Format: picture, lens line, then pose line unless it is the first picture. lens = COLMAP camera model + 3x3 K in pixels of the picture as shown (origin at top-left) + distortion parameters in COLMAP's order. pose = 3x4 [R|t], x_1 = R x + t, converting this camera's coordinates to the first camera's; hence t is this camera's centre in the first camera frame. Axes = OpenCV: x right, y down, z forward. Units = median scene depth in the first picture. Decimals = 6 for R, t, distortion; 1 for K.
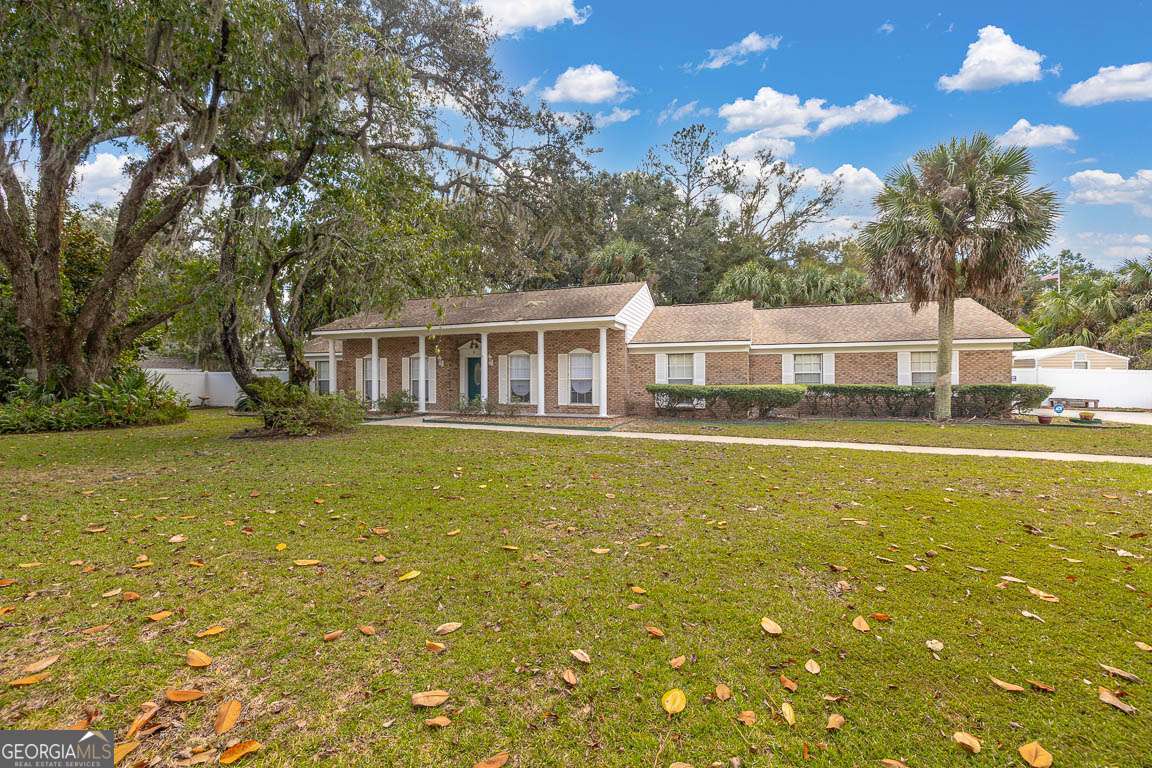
lens RADIAL K [[491.9, 0, 578.4], [0, 491.9, 383.8], [0, 0, 1]] dist [0.008404, -0.000254]
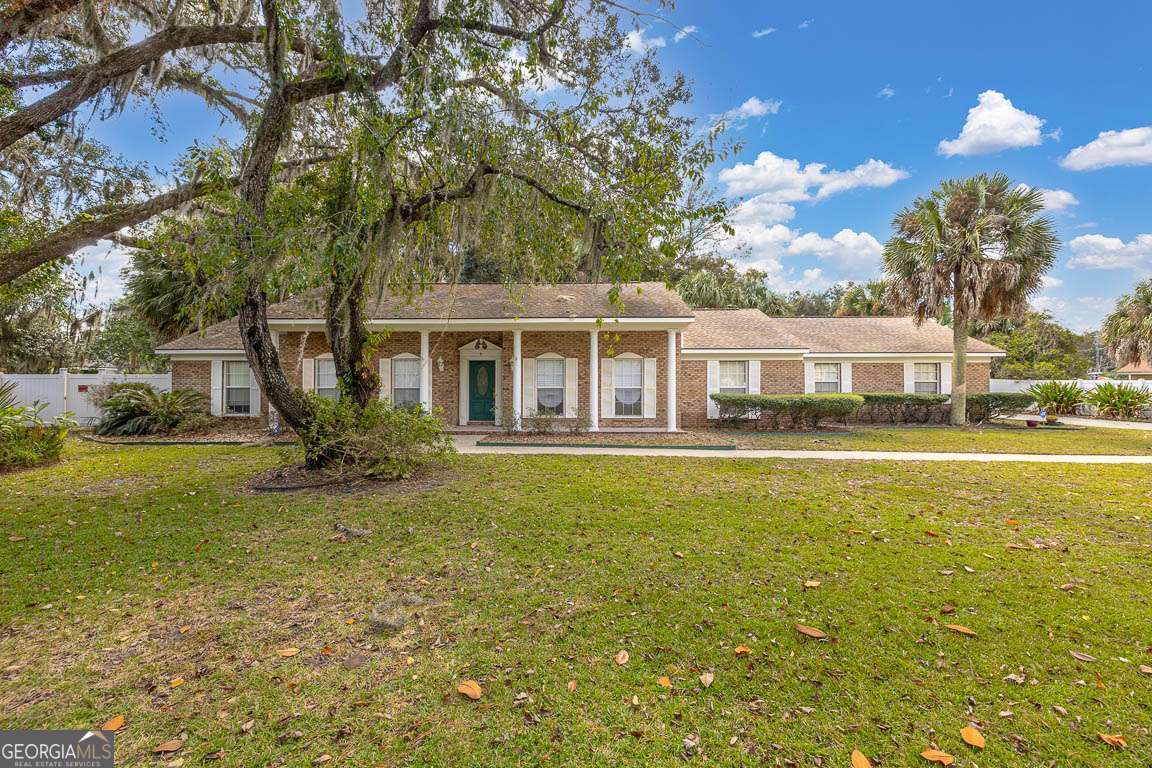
lens RADIAL K [[491.9, 0, 569.5], [0, 491.9, 373.6], [0, 0, 1]] dist [0.008404, -0.000254]
pose [[0.942918, 0.009644, 0.332885, -0.401014], [0.001281, 0.999468, -0.032584, -0.006906], [-0.333022, 0.031150, 0.942404, 0.225590]]
